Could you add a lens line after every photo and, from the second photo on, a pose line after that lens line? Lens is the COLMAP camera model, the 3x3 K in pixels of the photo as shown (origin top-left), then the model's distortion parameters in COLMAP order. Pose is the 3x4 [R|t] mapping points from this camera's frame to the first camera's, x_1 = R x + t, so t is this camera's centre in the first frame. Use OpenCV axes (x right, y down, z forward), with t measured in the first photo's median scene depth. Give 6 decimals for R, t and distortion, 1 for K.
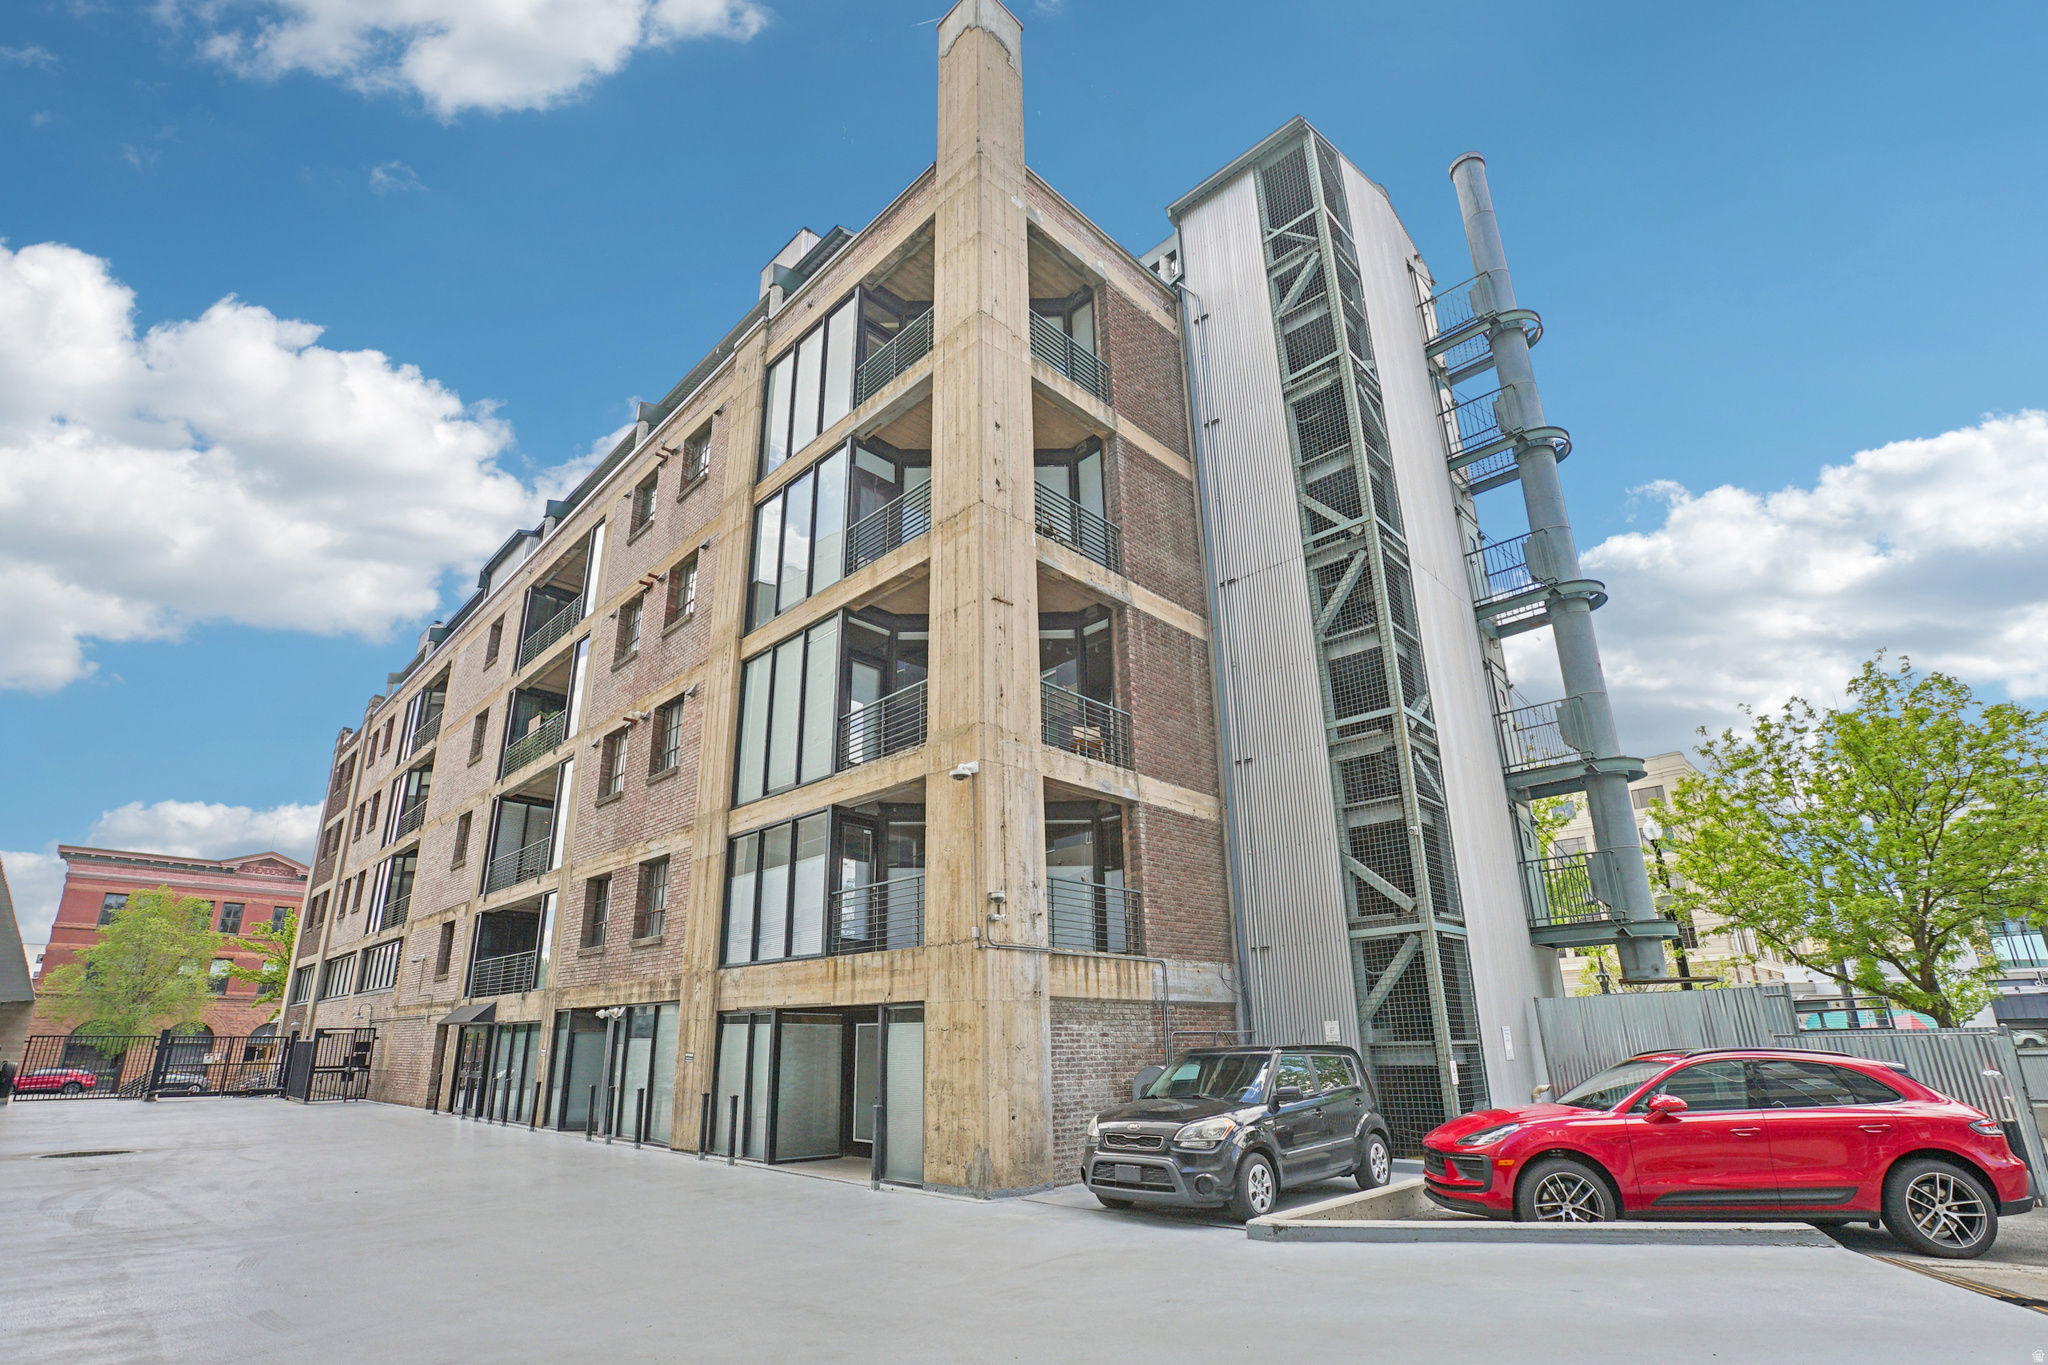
lens RADIAL K [[956.2, 0, 1005.1], [0, 956.2, 748.0], [0, 0, 1]] dist [-0.045899, 0.015355]
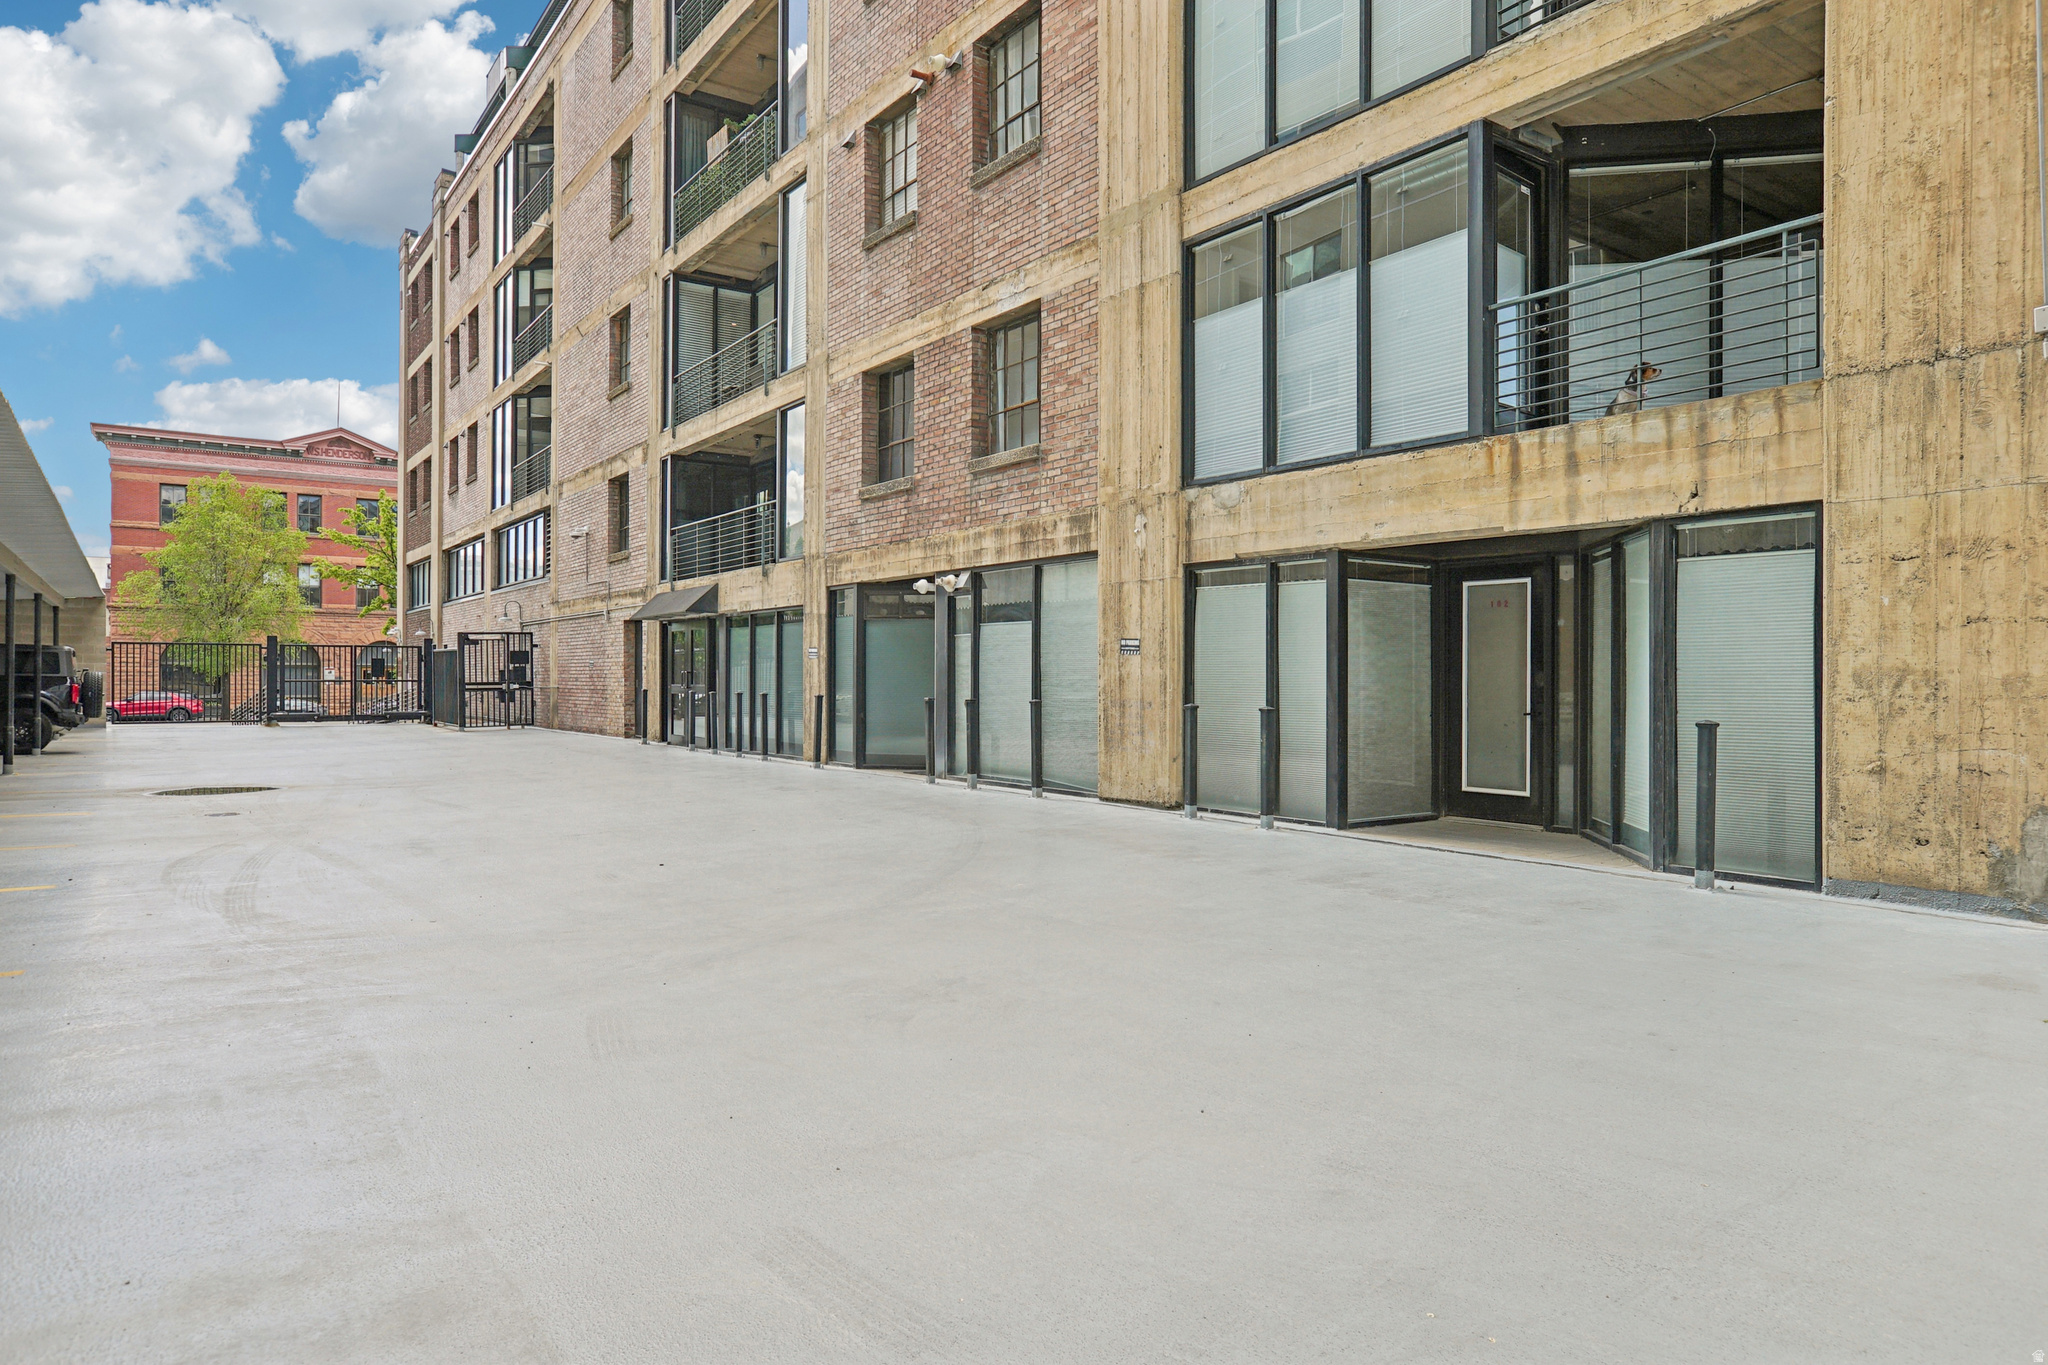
lens RADIAL K [[1290.5, 0, 1028.8], [0, 1290.5, 675.3], [0, 0, 1]] dist [-0.018543, 0.018785]
pose [[0.984701, 0.011103, -0.173896, -0.191162], [0.041482, 0.954341, 0.295826, 0.082713], [0.169240, -0.298514, 0.939280, 0.190603]]
